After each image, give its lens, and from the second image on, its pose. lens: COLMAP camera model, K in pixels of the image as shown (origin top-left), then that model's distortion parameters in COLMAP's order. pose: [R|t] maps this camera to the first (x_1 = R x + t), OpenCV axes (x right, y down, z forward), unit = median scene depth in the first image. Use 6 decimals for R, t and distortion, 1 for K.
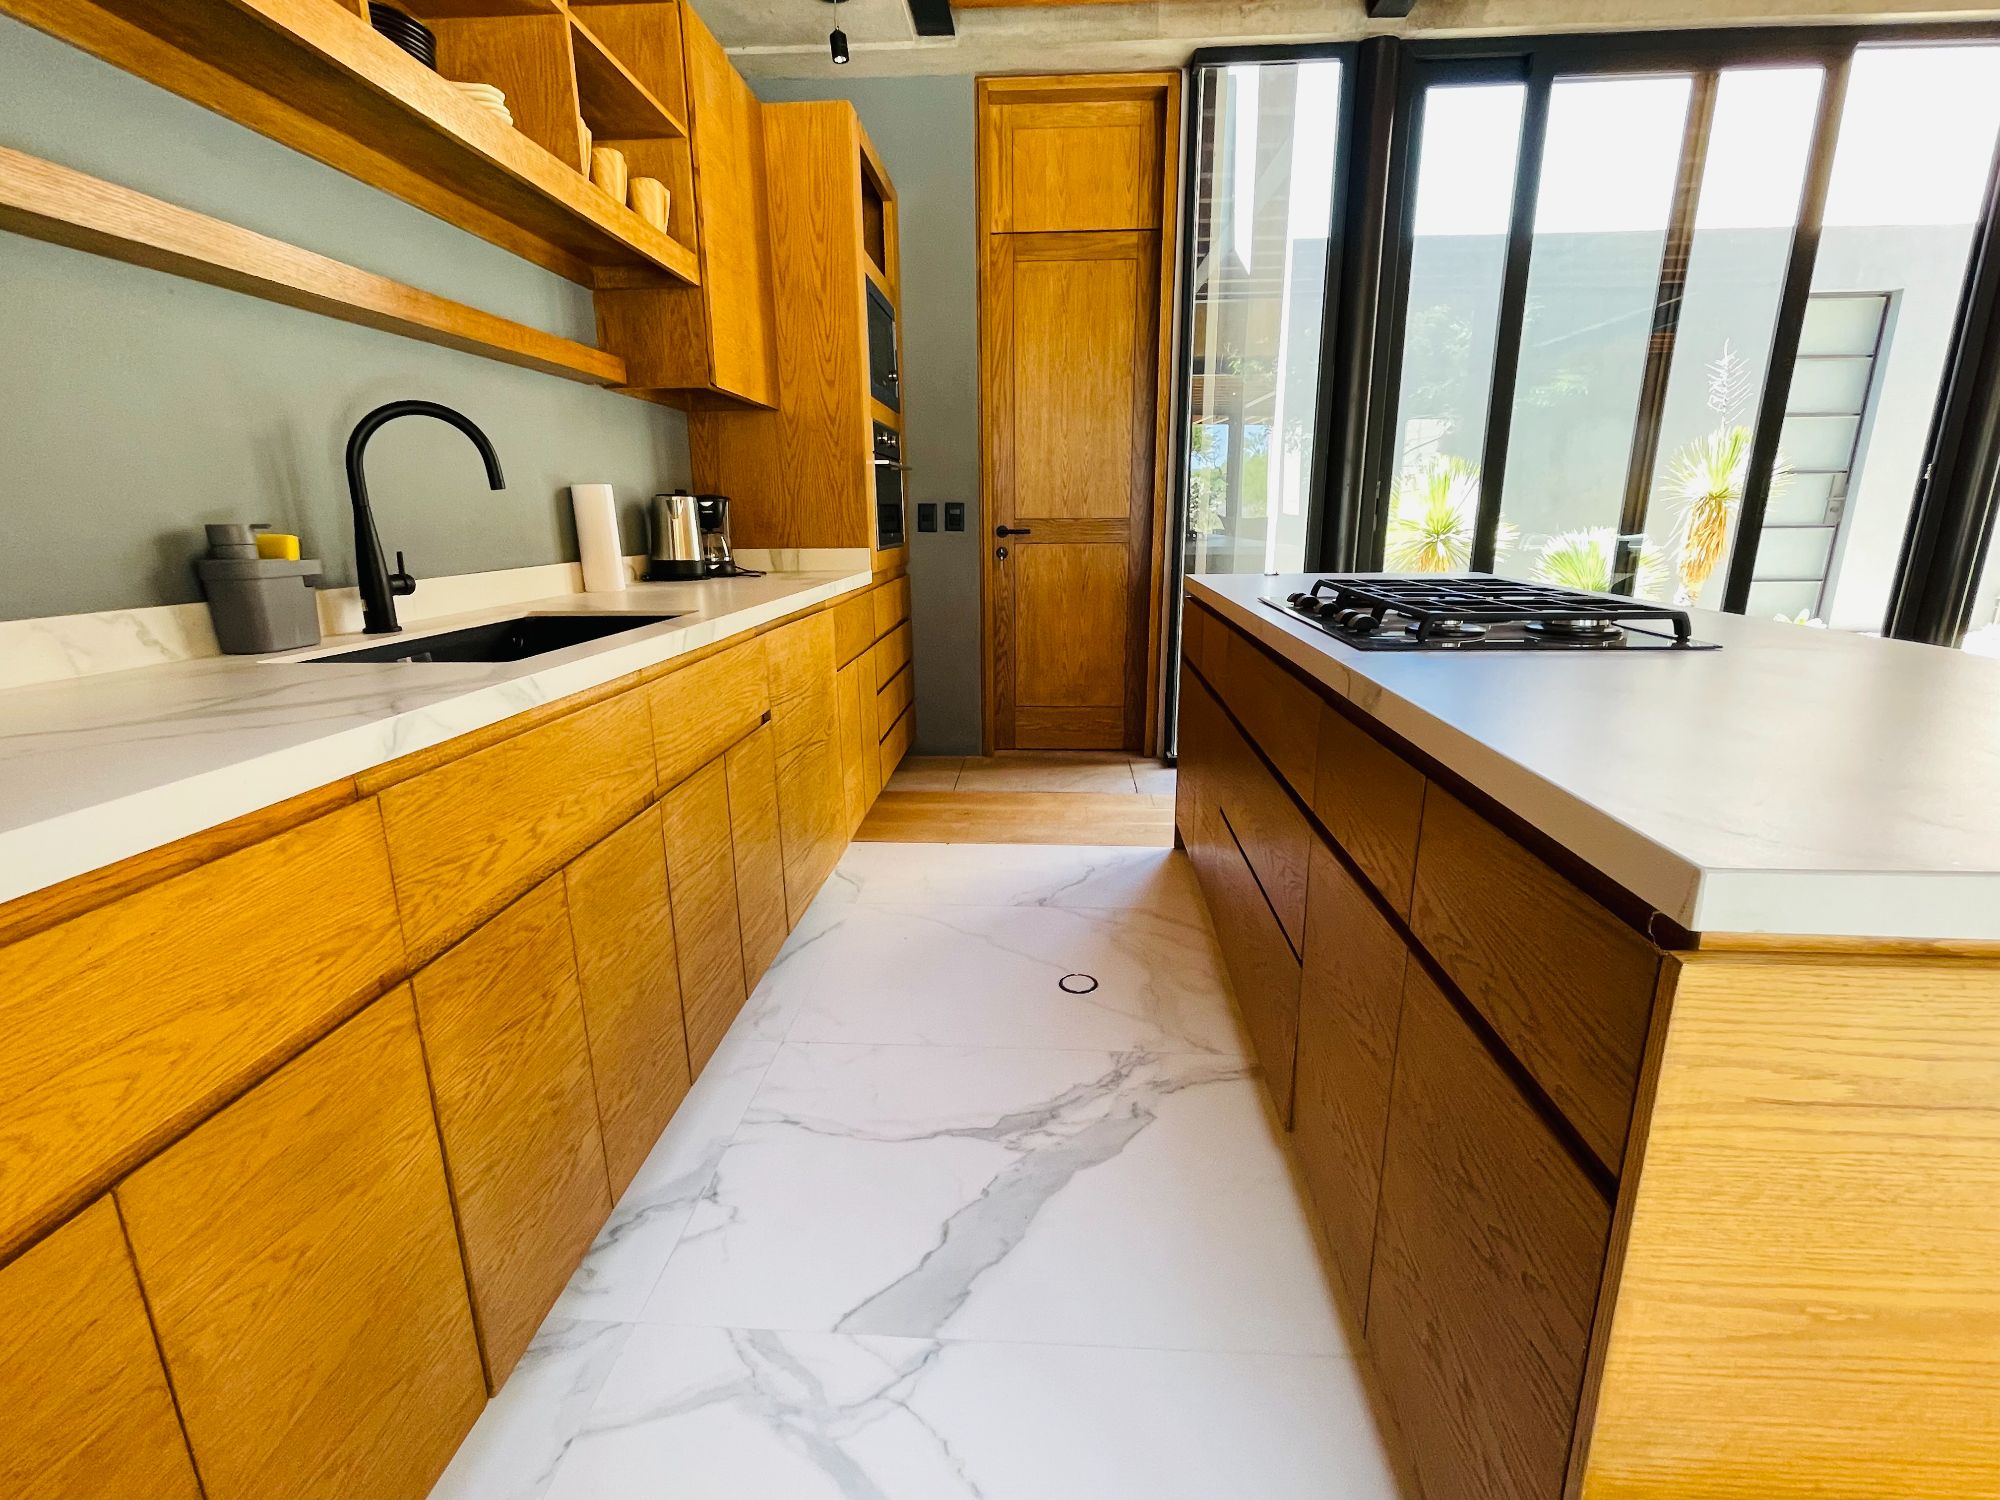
lens RADIAL K [[919.9, 0, 1001.6], [0, 919.9, 751.2], [0, 0, 1]] dist [-0.001761, -0.000367]
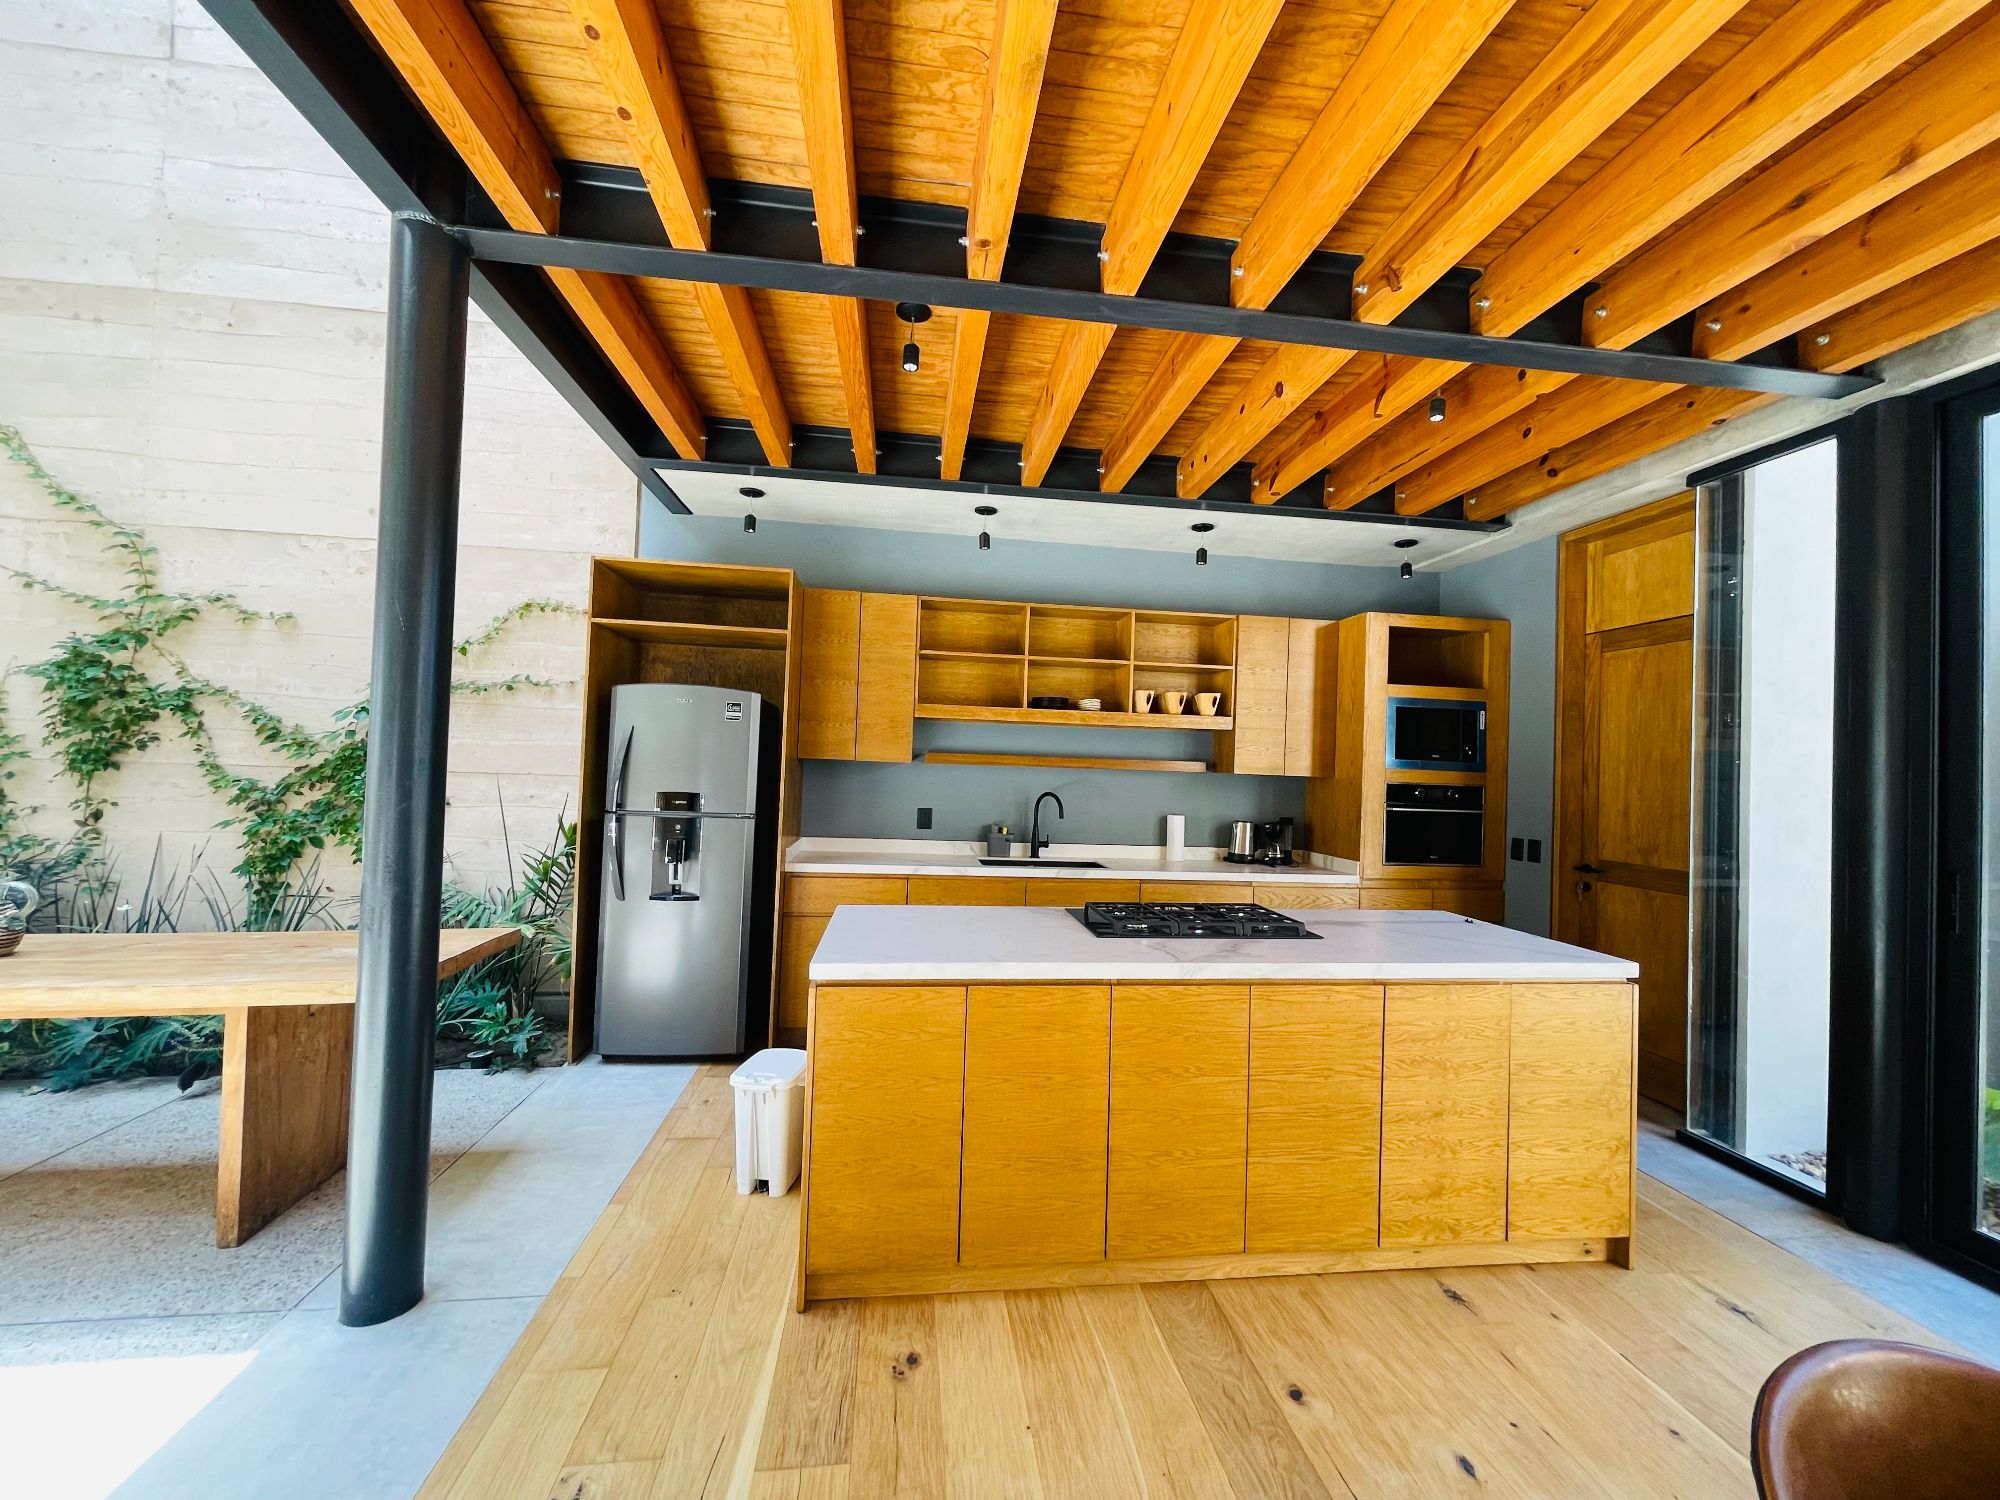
lens RADIAL K [[809.3, 0, 1004.5], [0, 809.3, 750.3], [0, 0, 1]] dist [-0.002479, -0.000394]
pose [[0.191157, -0.006250, -0.981540, 0.924130], [-0.285005, 0.956545, -0.061596, -0.122834], [0.939272, 0.291518, 0.181069, 0.109968]]
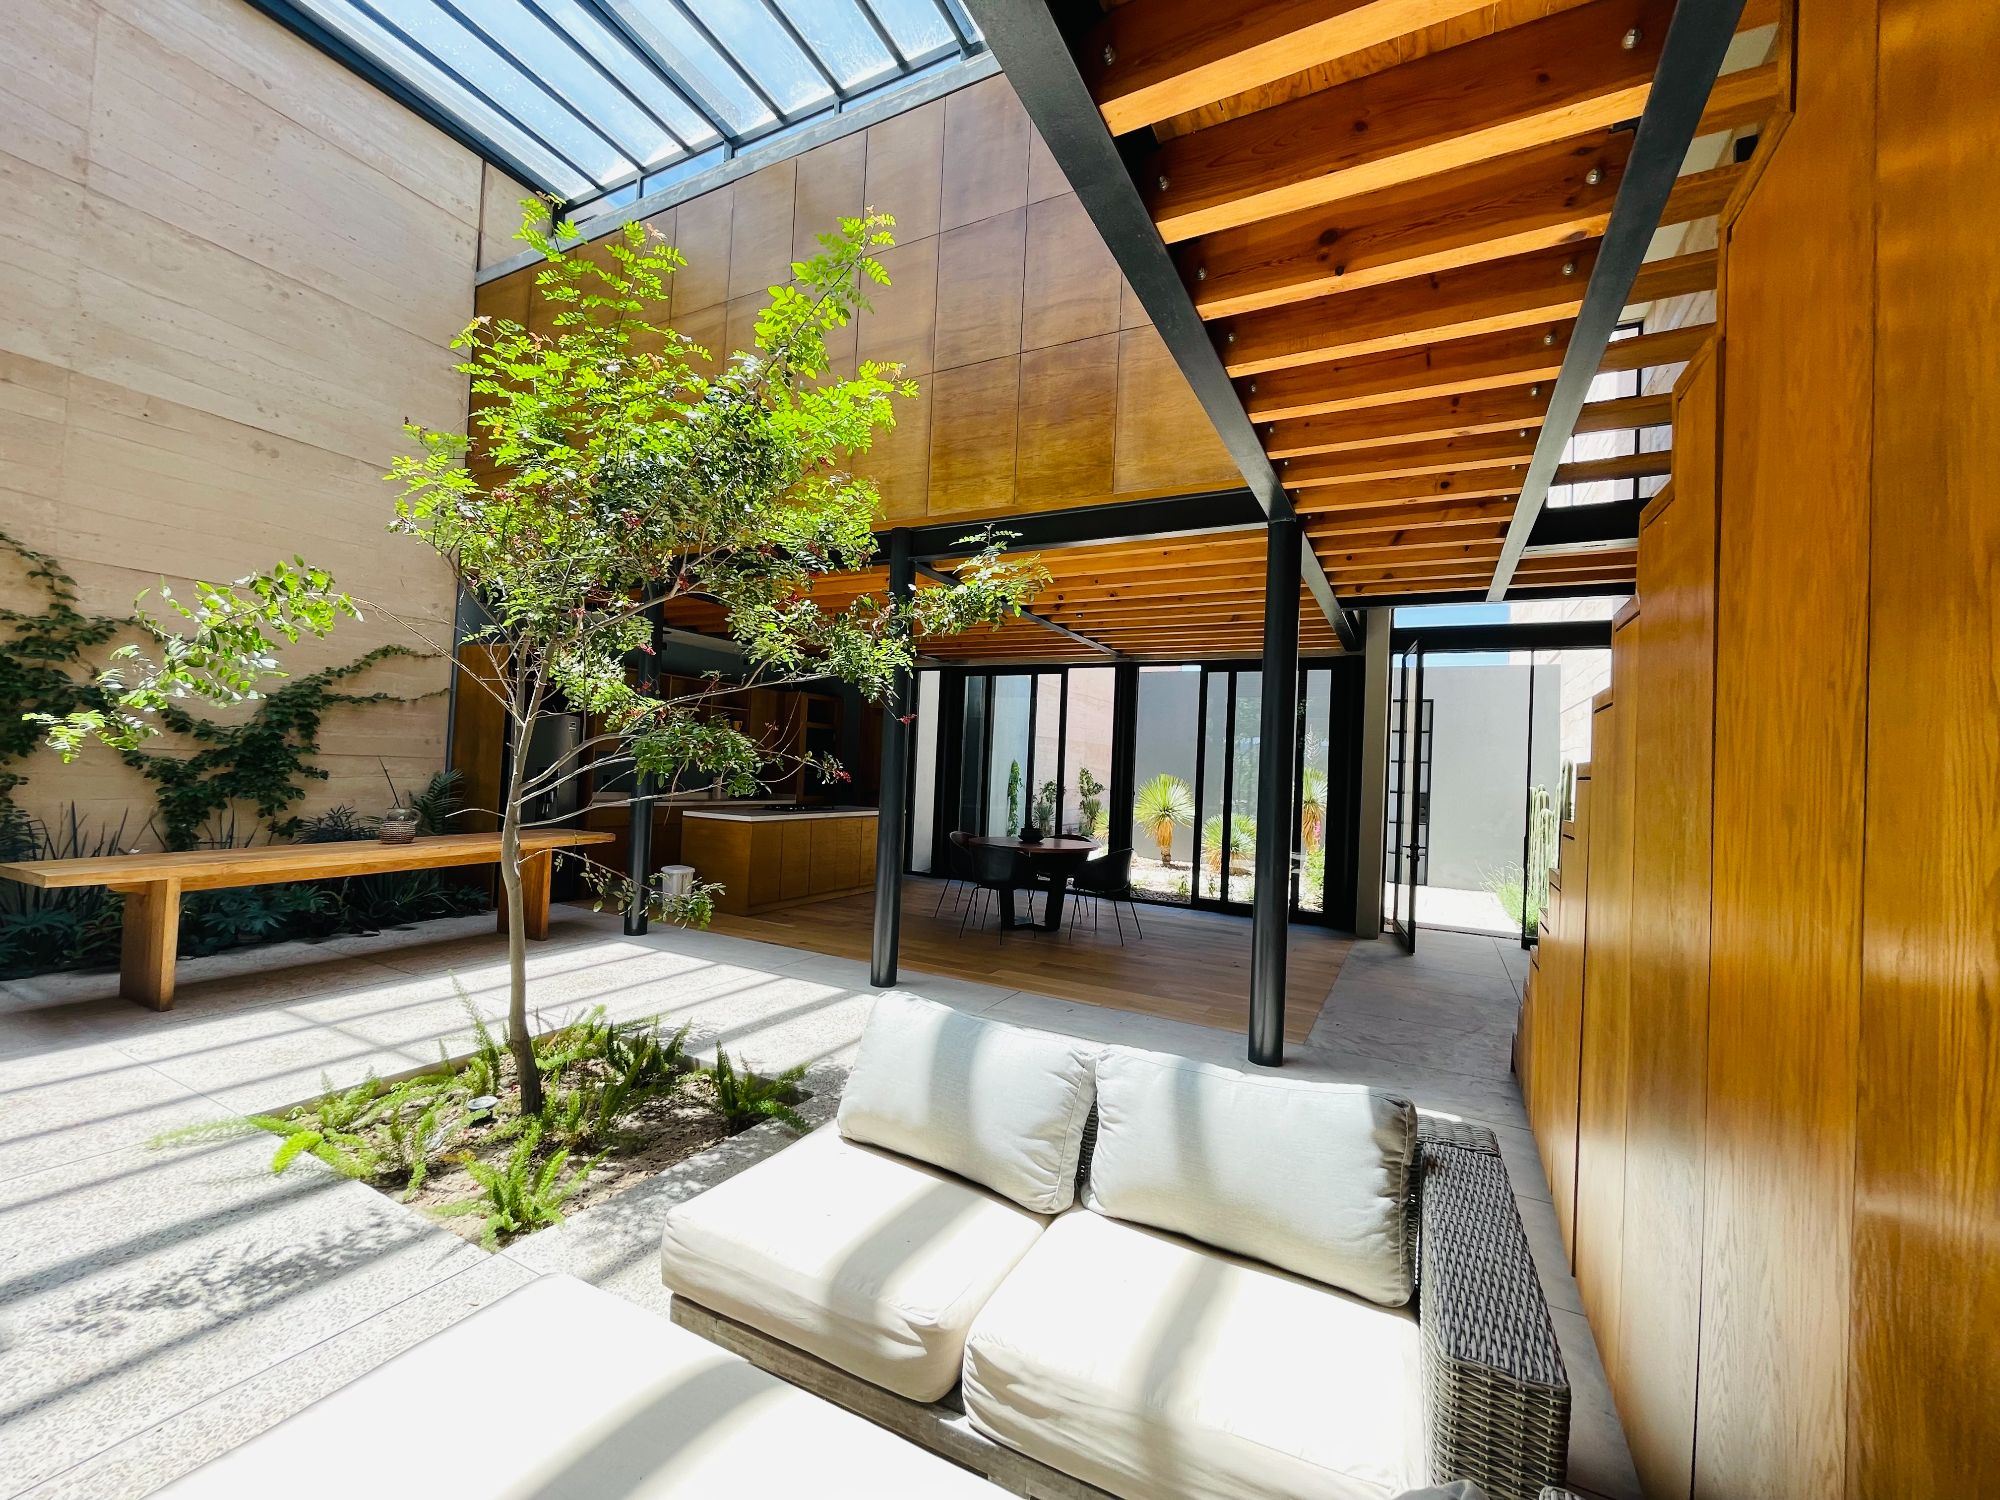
lens RADIAL K [[809.3, 0, 1006.1], [0, 809.3, 750.8], [0, 0, 1]] dist [-0.002479, -0.000394]
pose [[0.912489, 0.040513, -0.407090, 1.677822], [-0.154671, 0.955388, -0.251616, 0.259574], [0.378735, 0.292562, 0.878047, -1.368439]]
